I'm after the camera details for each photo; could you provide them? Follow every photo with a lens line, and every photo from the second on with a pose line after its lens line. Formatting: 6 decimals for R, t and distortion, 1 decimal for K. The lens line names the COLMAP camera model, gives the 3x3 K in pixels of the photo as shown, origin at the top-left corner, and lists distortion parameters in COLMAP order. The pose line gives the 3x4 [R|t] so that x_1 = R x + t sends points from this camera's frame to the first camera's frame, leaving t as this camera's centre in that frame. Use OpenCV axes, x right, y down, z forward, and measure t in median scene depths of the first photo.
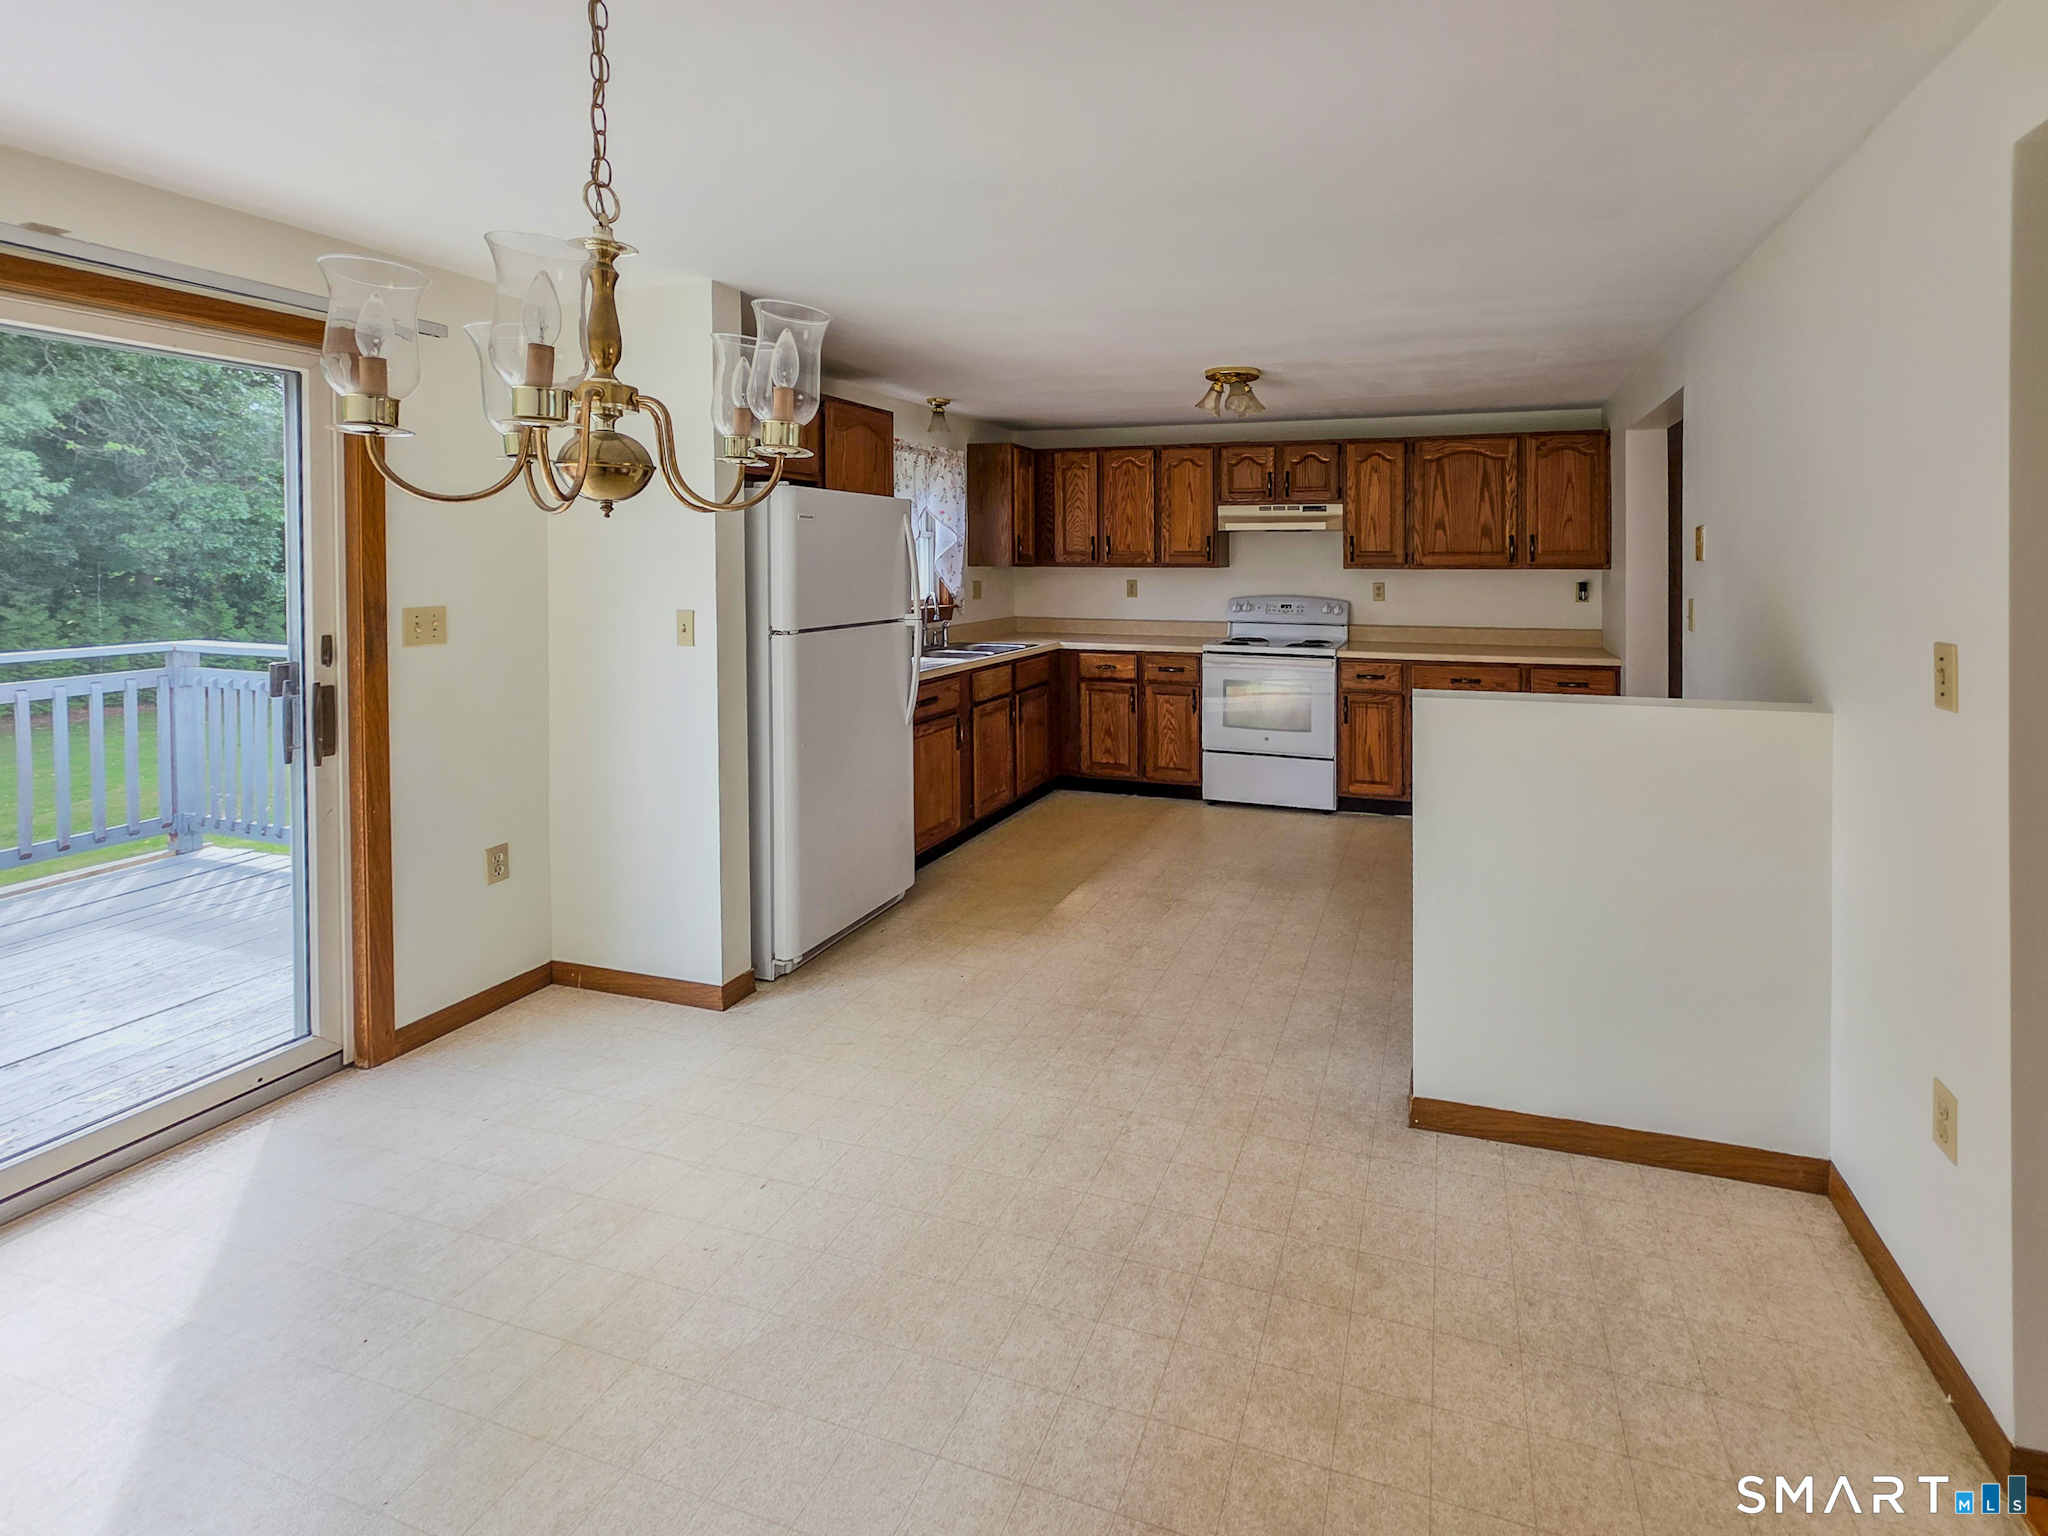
lens RADIAL K [[945.6, 0, 1025.4], [0, 945.6, 561.0], [0, 0, 1]] dist [0.001228, -0.000092]
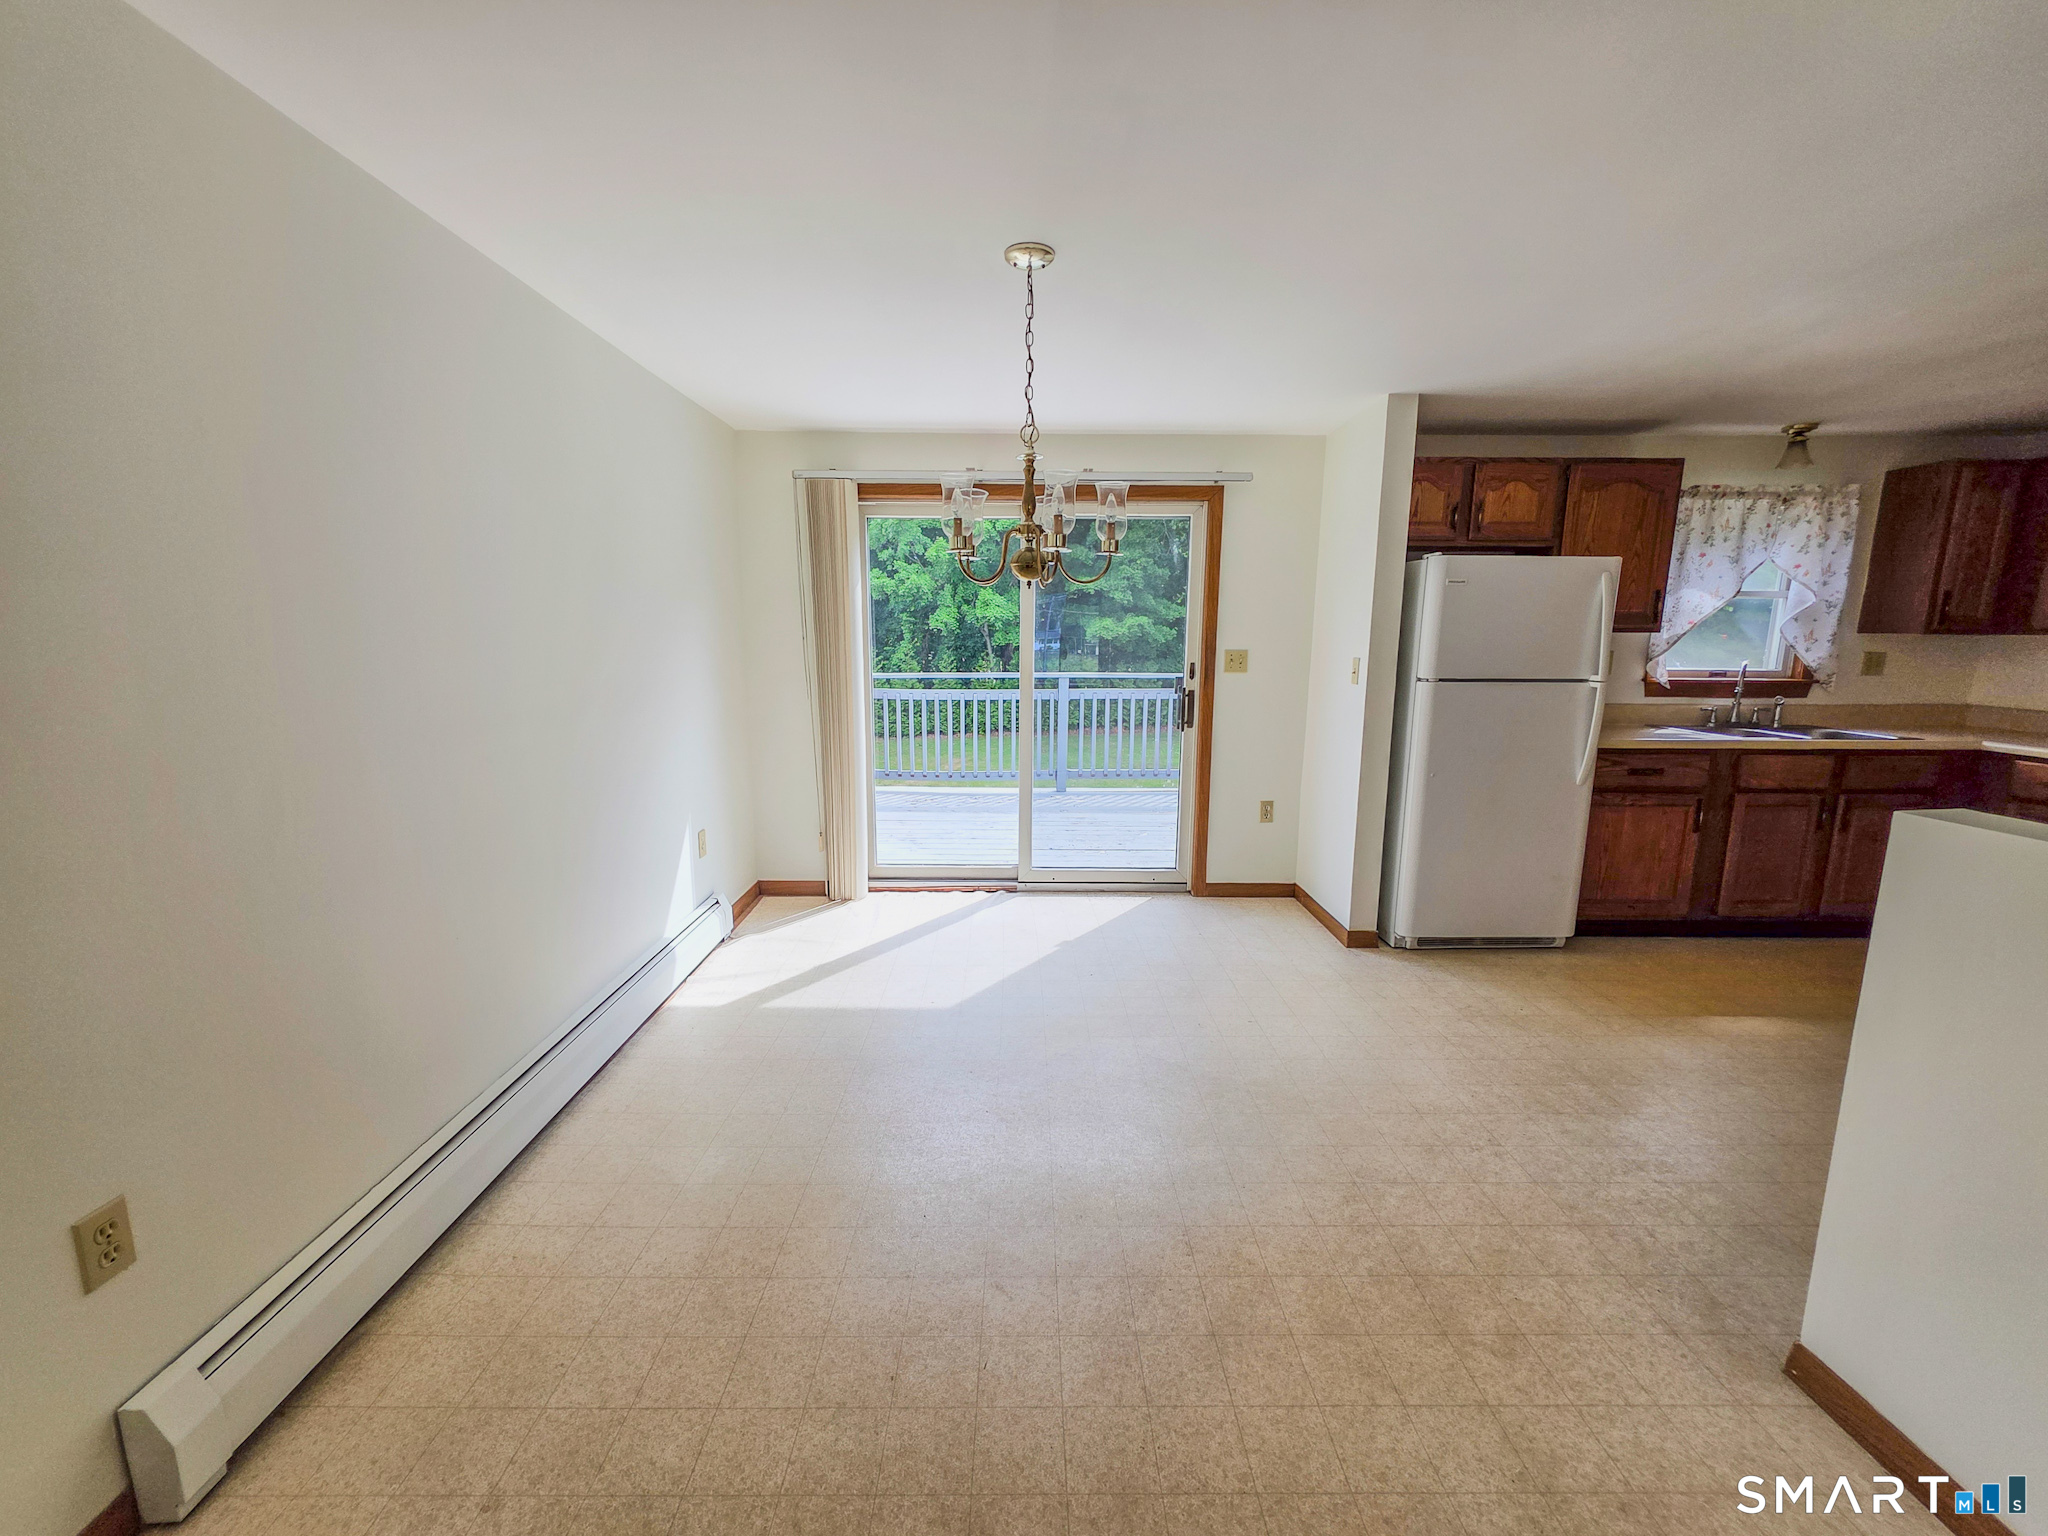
lens RADIAL K [[803.5, 0, 1024.0], [0, 803.5, 768.0], [0, 0, 1]] dist [0.001144, 0.000125]
pose [[0.291840, 0.164068, -0.942290, 0.517372], [-0.012331, 0.985741, 0.167815, 0.016978], [0.956388, -0.037356, 0.289702, 0.174610]]
